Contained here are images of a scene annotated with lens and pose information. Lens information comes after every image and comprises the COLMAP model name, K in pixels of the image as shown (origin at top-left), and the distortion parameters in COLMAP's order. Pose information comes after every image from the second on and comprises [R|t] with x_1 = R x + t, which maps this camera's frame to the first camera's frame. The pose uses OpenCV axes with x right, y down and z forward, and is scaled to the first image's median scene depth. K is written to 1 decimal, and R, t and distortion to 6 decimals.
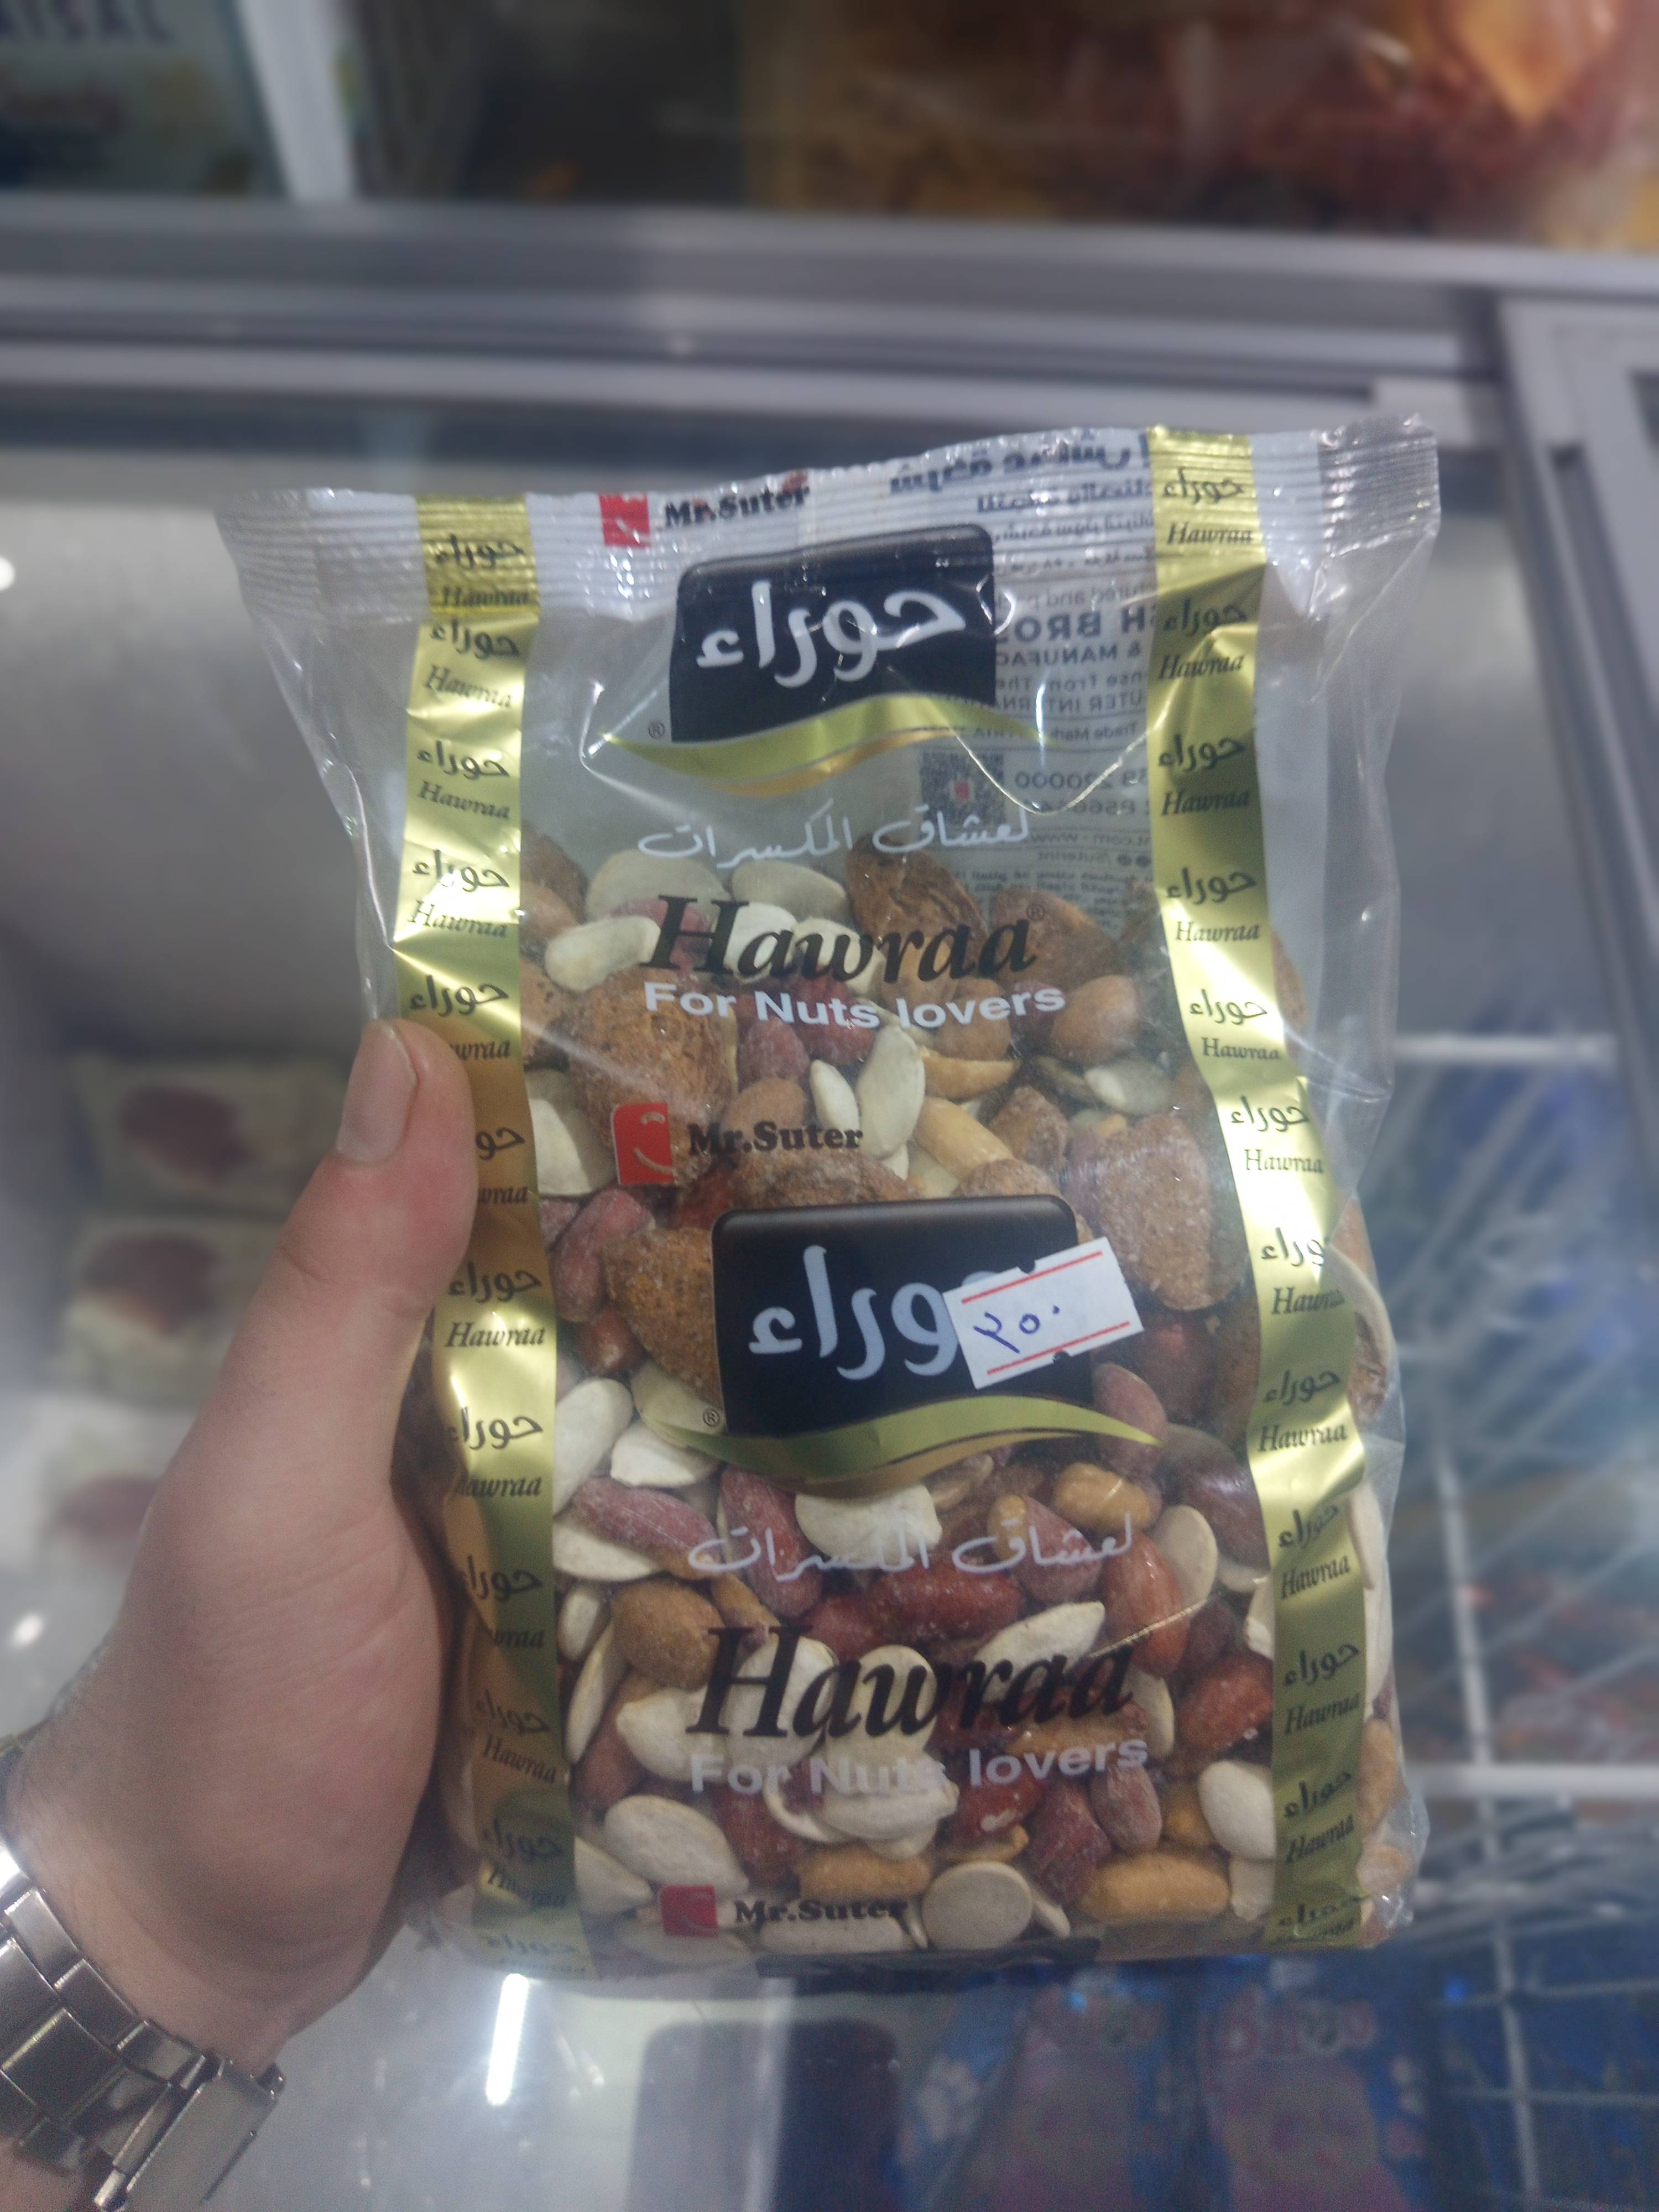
lens RADIAL K [[1587.8, 0, 826.9], [0, 1587.8, 1098.8], [0, 0, 1]] dist [-0.063110, 0.018029]
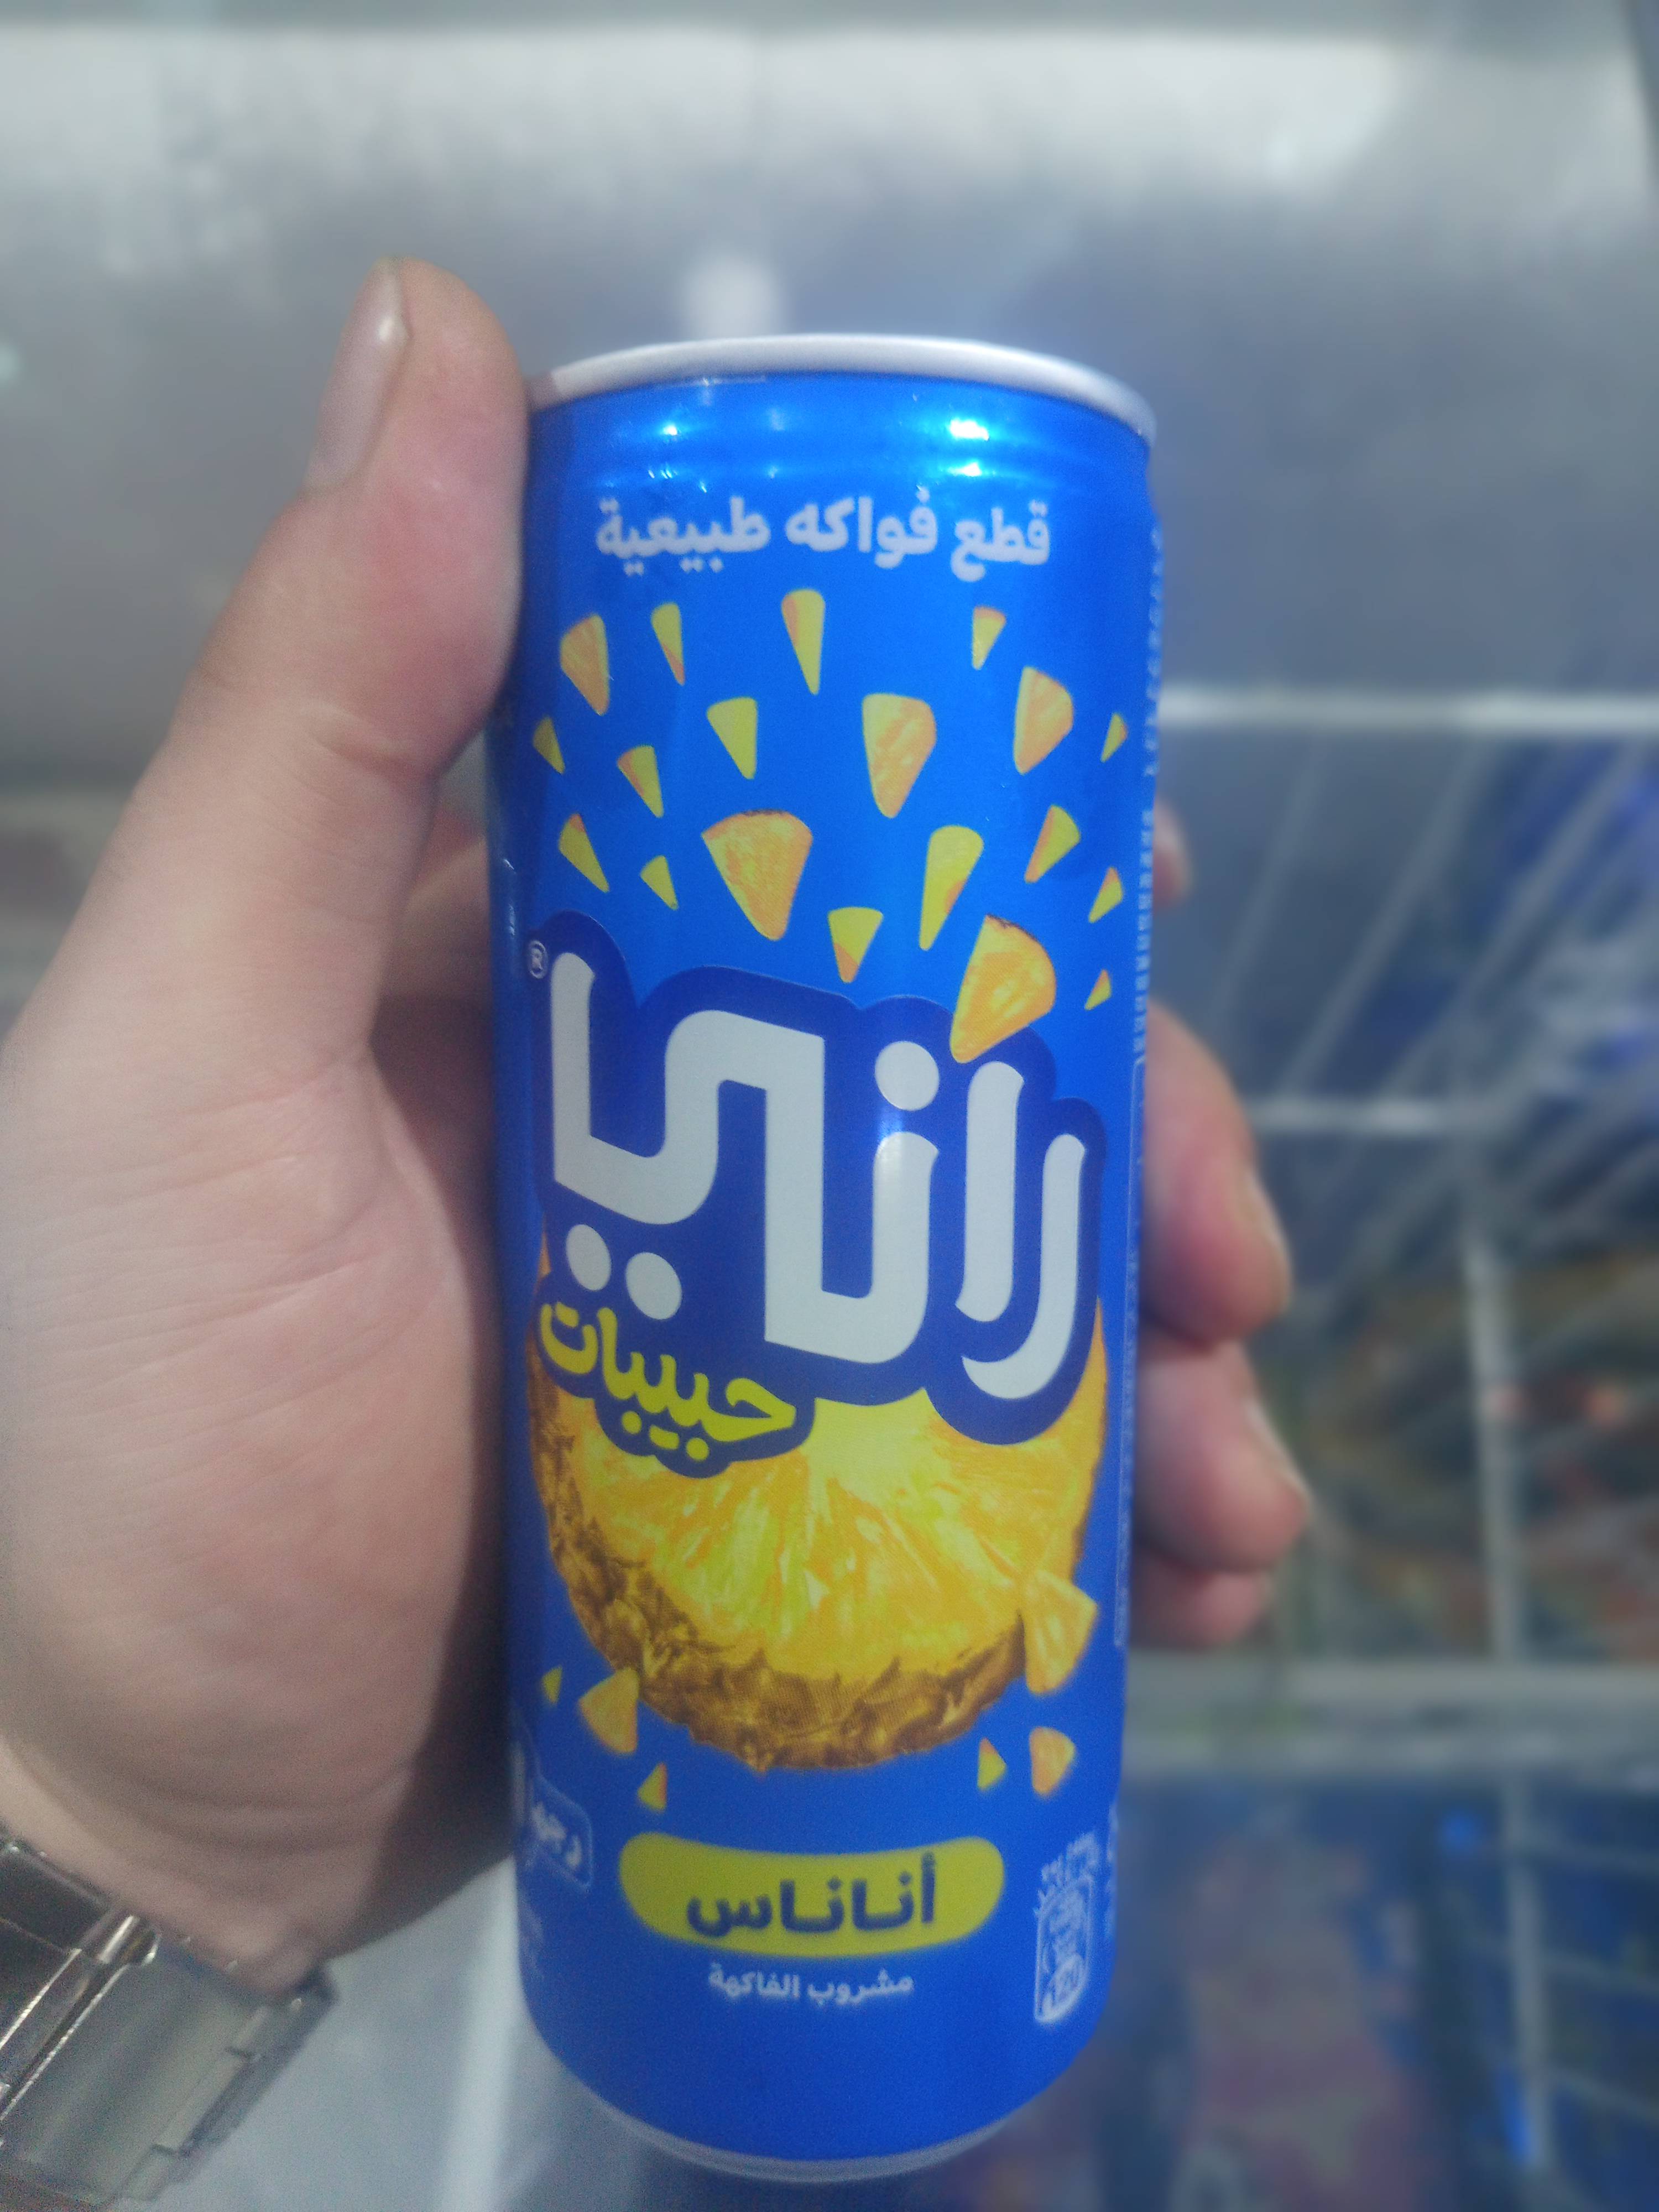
lens RADIAL K [[1587.8, 0, 813.1], [0, 1587.8, 1108.1], [0, 0, 1]] dist [-0.063110, 0.018029]
pose [[0.999636, -0.007090, -0.026044, 0.066466], [0.010970, 0.988318, 0.152011, 0.028703], [0.024662, -0.152241, 0.988036, 0.186213]]
